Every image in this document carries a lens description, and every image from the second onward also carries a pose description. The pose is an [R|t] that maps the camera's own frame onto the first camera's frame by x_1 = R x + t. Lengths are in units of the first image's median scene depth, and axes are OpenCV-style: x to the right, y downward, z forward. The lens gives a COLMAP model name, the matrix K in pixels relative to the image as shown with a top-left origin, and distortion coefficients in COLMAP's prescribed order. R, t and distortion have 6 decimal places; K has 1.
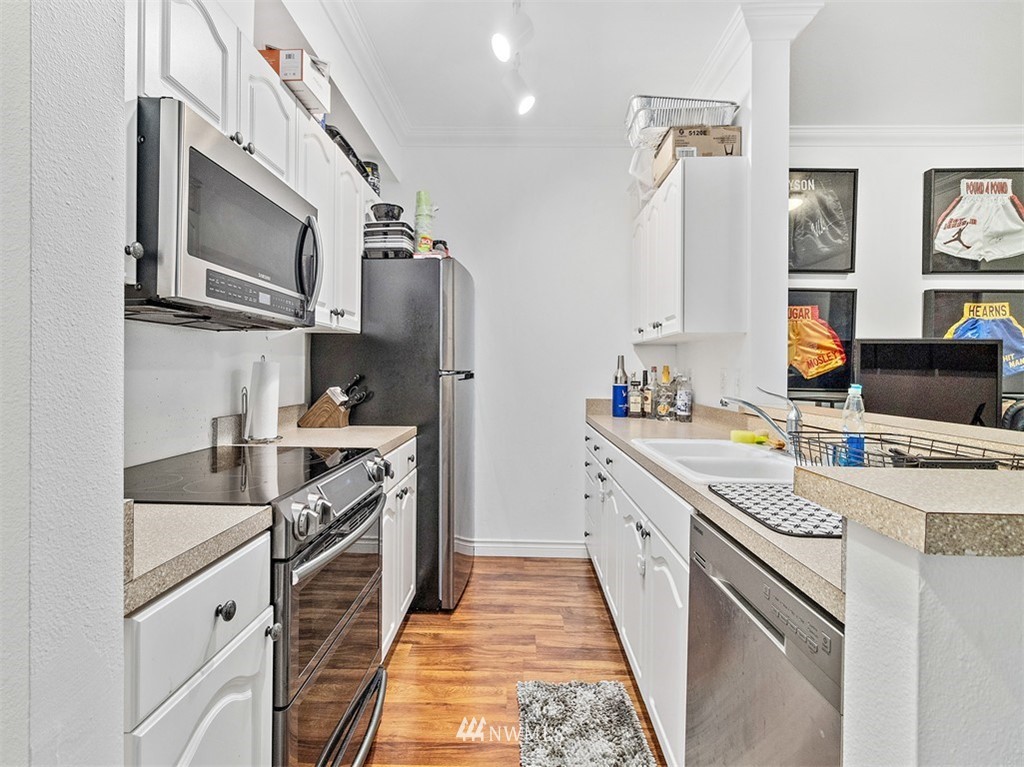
lens RADIAL K [[471.2, 0, 512.0], [0, 471.2, 369.0], [0, 0, 1]] dist [-0.000800, -0.000361]
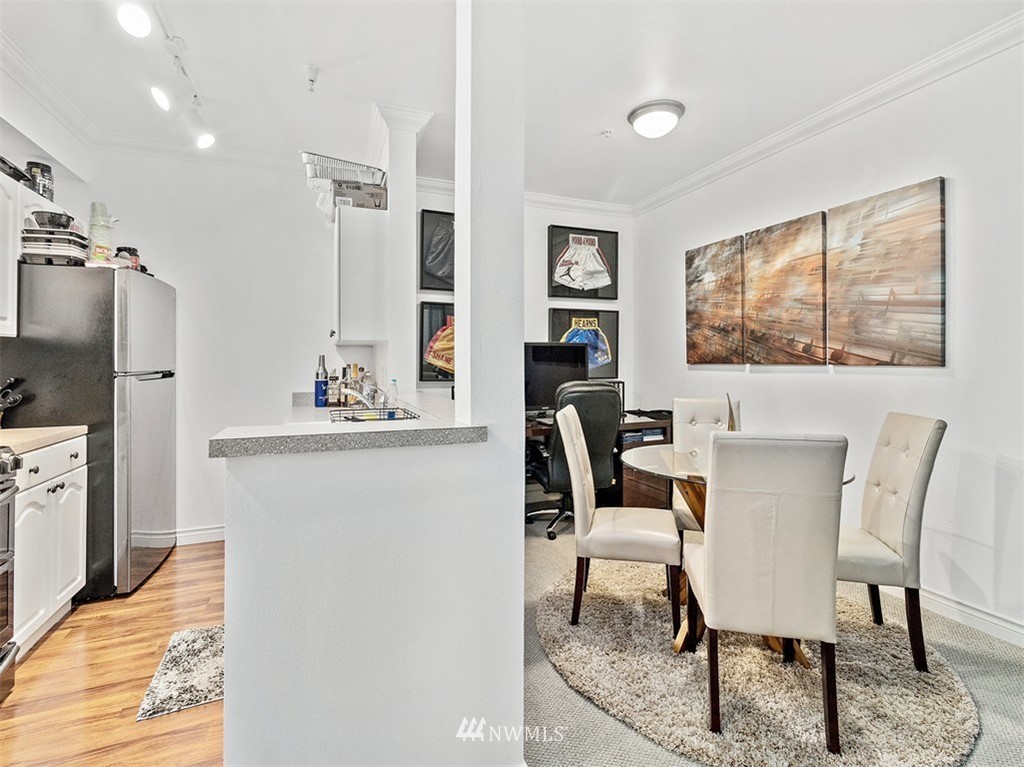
lens RADIAL K [[467.9, 0, 509.9], [0, 467.9, 354.9], [0, 0, 1]] dist [0.001066, 0.000704]
pose [[0.922735, -0.006933, 0.385372, 0.256231], [0.011655, 0.999883, -0.009918, -0.014637], [-0.385258, 0.013643, 0.922708, -0.322450]]
